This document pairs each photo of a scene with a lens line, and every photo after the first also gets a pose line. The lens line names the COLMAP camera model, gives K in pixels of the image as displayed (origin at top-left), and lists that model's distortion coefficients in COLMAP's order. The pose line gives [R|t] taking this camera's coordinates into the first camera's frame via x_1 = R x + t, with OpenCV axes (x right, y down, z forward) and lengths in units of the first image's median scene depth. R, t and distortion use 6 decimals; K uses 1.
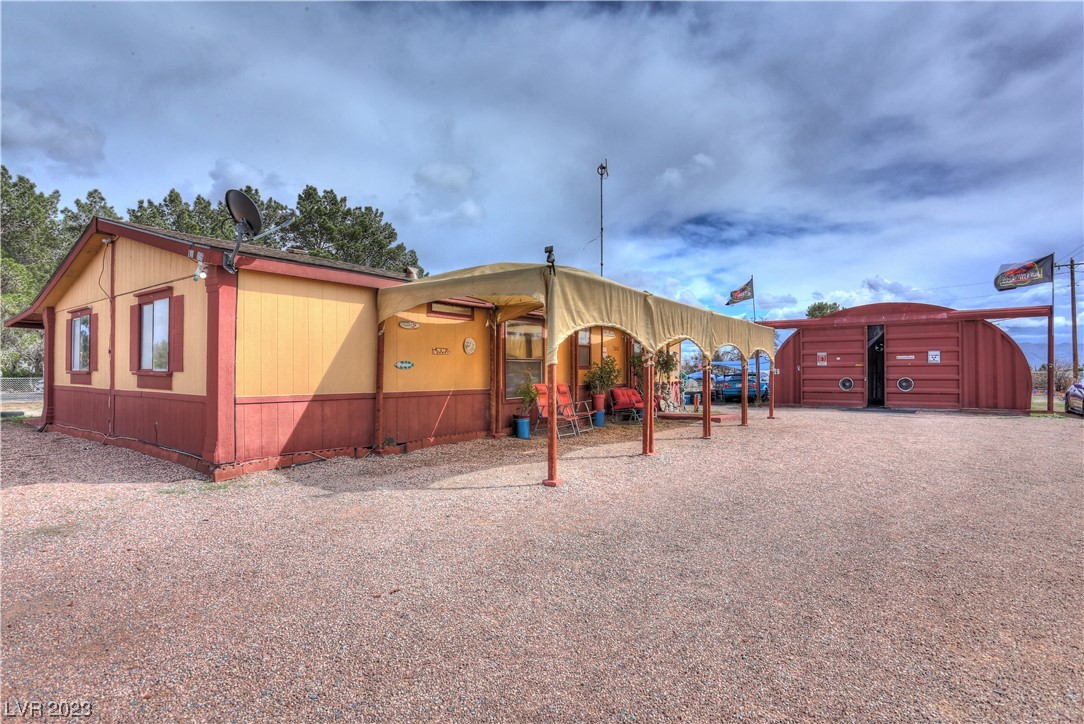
lens RADIAL K [[531.9, 0, 538.1], [0, 531.9, 361.9], [0, 0, 1]] dist [-0.024526, 0.001254]
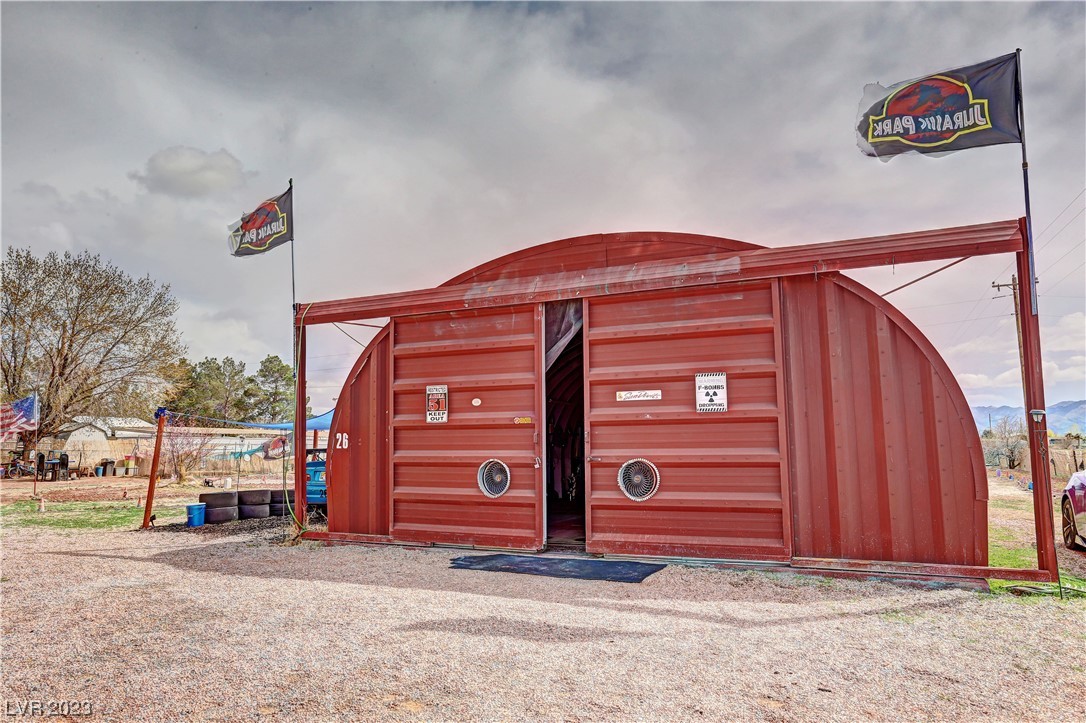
lens RADIAL K [[678.6, 0, 537.9], [0, 678.6, 360.2], [0, 0, 1]] dist [-0.032721, -0.000389]
pose [[0.975979, 0.013234, 0.217461, 0.561951], [0.007823, 0.995381, -0.095685, 0.009471], [-0.217723, 0.095088, 0.971368, 0.620747]]
